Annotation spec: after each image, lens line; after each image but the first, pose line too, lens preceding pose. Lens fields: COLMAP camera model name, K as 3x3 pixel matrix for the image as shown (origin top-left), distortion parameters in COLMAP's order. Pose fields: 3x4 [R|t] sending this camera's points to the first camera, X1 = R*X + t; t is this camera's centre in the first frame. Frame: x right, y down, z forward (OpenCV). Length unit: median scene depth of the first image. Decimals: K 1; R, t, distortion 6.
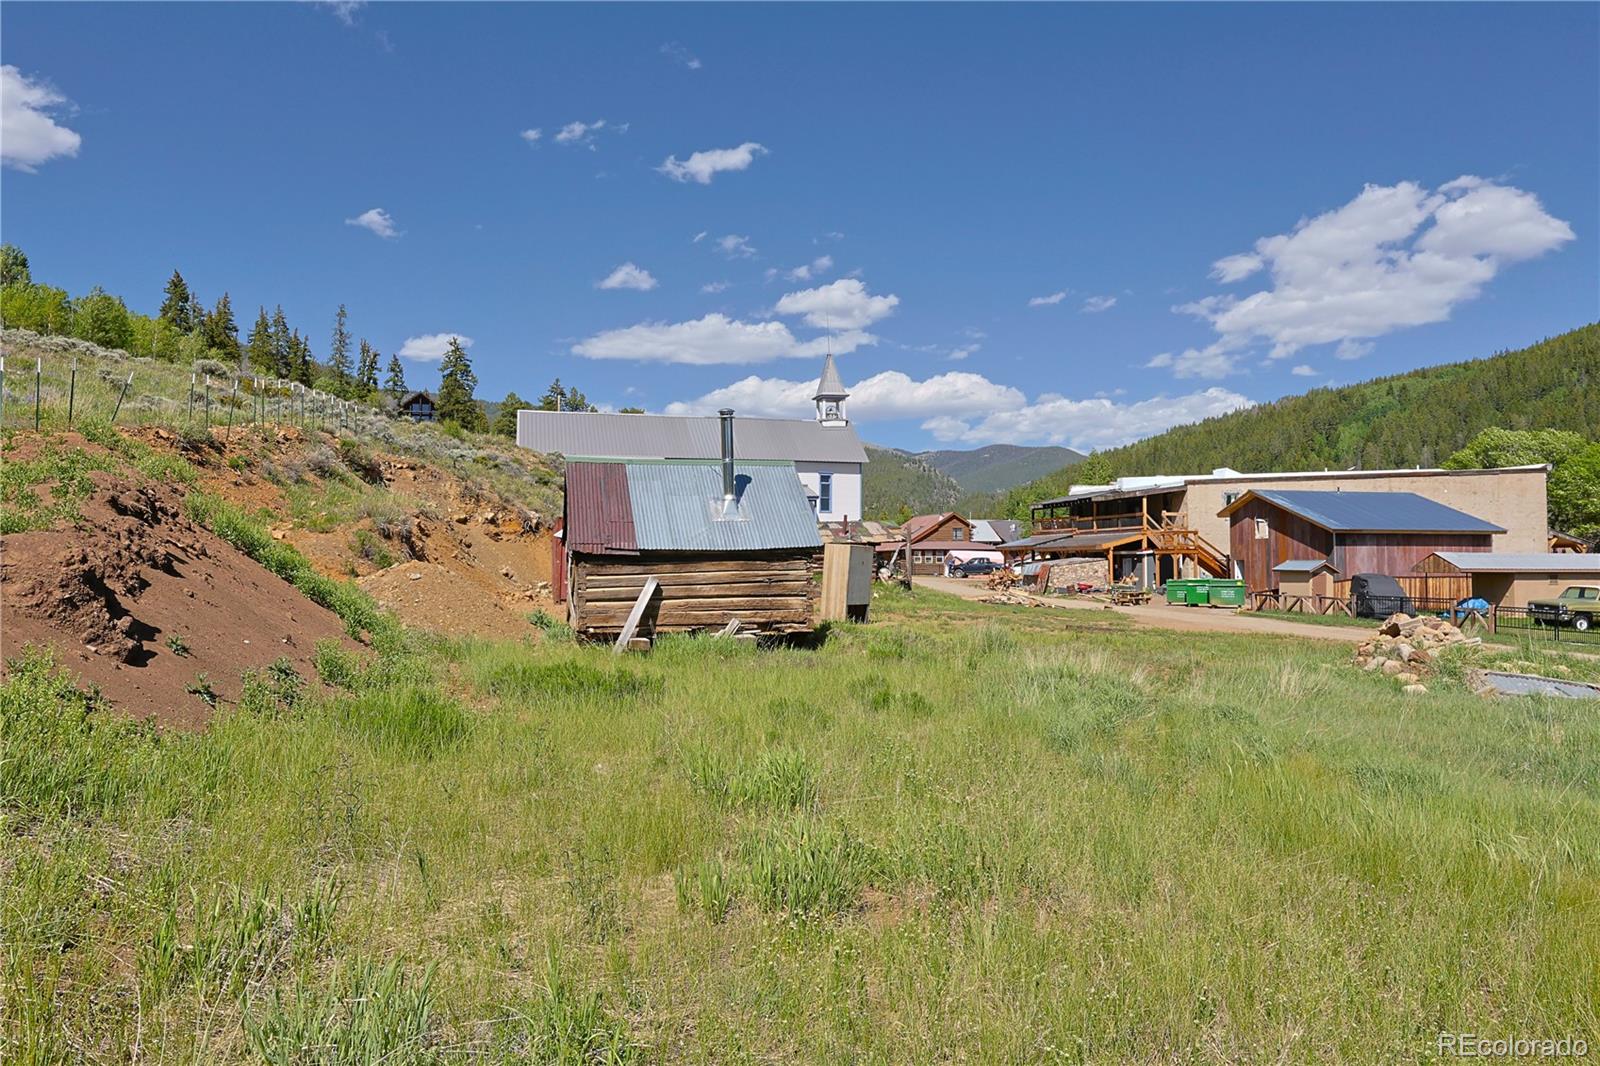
lens RADIAL K [[1091.0, 0, 792.4], [0, 1091.0, 571.3], [0, 0, 1]] dist [-0.003096, -0.002327]
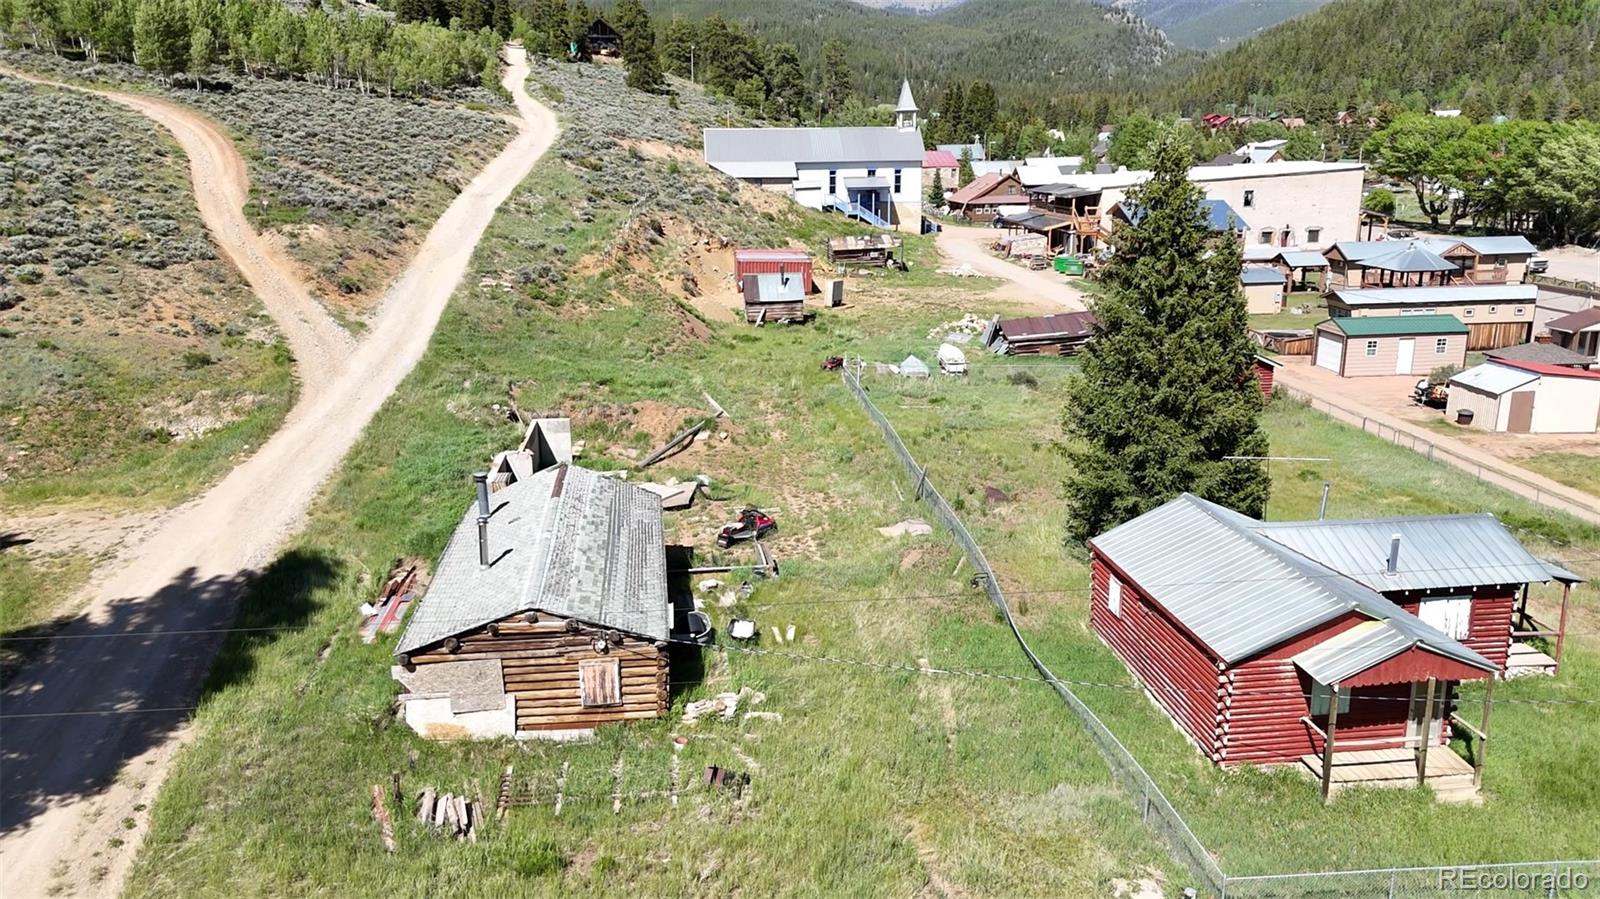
lens RADIAL K [[1209.5, 0, 800.0], [0, 1209.5, 449.5], [0, 0, 1]] dist [0.094067, -0.004426]
pose [[0.989354, 0.027197, -0.142966, 0.182866], [0.009560, 0.968115, 0.250324, -0.166707], [0.145216, -0.249026, 0.957548, -0.951170]]
